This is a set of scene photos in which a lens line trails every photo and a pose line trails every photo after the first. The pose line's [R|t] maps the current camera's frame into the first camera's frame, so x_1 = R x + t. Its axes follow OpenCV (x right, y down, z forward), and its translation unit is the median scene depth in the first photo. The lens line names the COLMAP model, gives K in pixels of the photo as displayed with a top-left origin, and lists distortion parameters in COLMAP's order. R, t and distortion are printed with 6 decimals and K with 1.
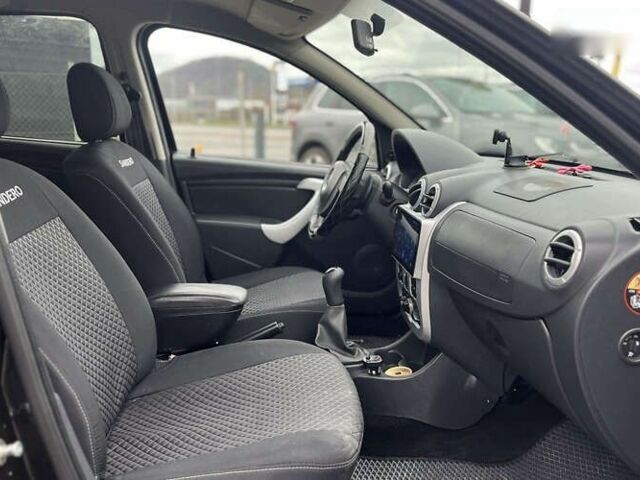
lens RADIAL K [[600.9, 0, 316.9], [0, 600.9, 241.8], [0, 0, 1]] dist [0.050044, -0.011035]
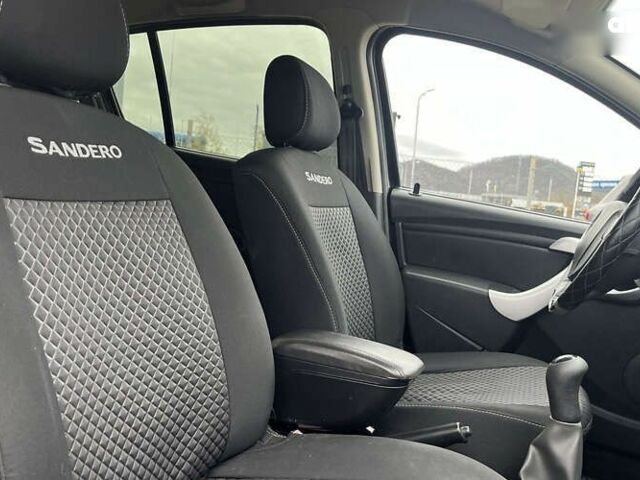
lens RADIAL K [[600.9, 0, 316.9], [0, 600.9, 241.8], [0, 0, 1]] dist [0.050044, -0.011035]
pose [[0.885016, 0.119620, -0.449930, 0.050724], [-0.187864, 0.976011, -0.110045, 0.037454], [0.425973, 0.181917, 0.886258, 0.276631]]
